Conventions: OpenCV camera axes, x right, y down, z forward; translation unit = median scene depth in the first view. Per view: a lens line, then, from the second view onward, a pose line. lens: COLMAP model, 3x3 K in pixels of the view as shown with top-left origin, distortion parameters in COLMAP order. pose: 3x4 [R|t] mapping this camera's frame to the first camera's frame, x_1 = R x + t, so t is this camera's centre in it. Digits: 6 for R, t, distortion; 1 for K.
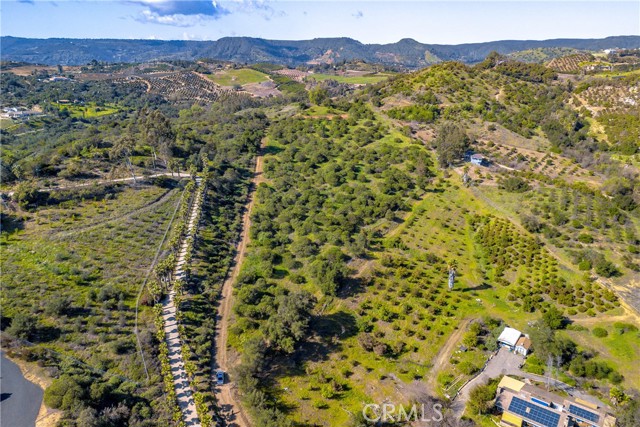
lens RADIAL K [[464.8, 0, 321.7], [0, 464.8, 213.4], [0, 0, 1]] dist [0.083179, -0.087261]
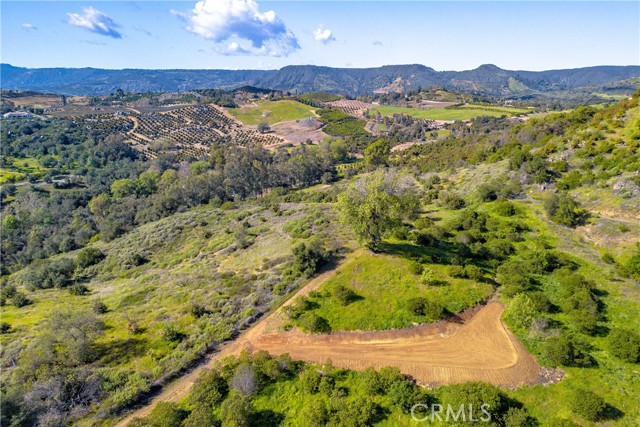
lens RADIAL K [[464.8, 0, 323.9], [0, 464.8, 214.8], [0, 0, 1]] dist [0.083179, -0.087261]
pose [[0.990901, 0.033176, -0.130442, -0.003259], [-0.040155, 0.997879, -0.051238, -0.346539], [0.128465, 0.056010, 0.990131, 1.079147]]
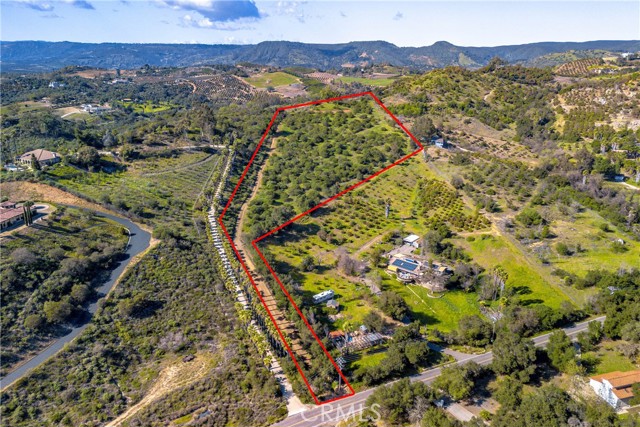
lens RADIAL K [[464.8, 0, 321.2], [0, 464.8, 213.2], [0, 0, 1]] dist [0.083179, -0.087261]
pose [[0.996754, 0.022540, -0.077285, 0.114679], [-0.022898, 0.999731, -0.003743, 0.102956], [0.077180, 0.005500, 0.997002, -0.365055]]
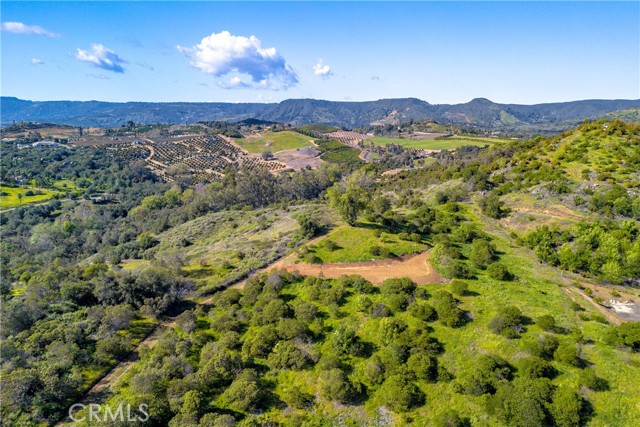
lens RADIAL K [[464.8, 0, 323.4], [0, 464.8, 214.8], [0, 0, 1]] dist [0.083179, -0.087261]
pose [[0.991139, 0.025241, -0.130410, 0.028767], [-0.040518, 0.992439, -0.115858, -0.282558], [0.126500, 0.120115, 0.984668, 0.885337]]
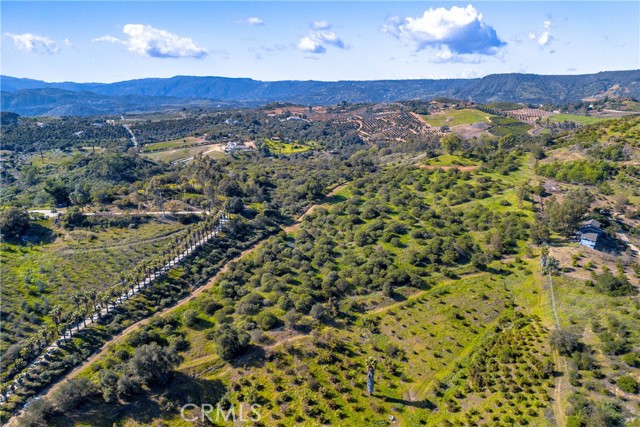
lens RADIAL K [[464.8, 0, 322.6], [0, 464.8, 240.0], [0, 0, 1]] dist [0.083179, -0.087261]
pose [[0.854779, 0.148973, -0.497152, 0.373192], [-0.159461, 0.986968, 0.021579, -0.070309], [0.493888, 0.060831, 0.867395, 0.149988]]
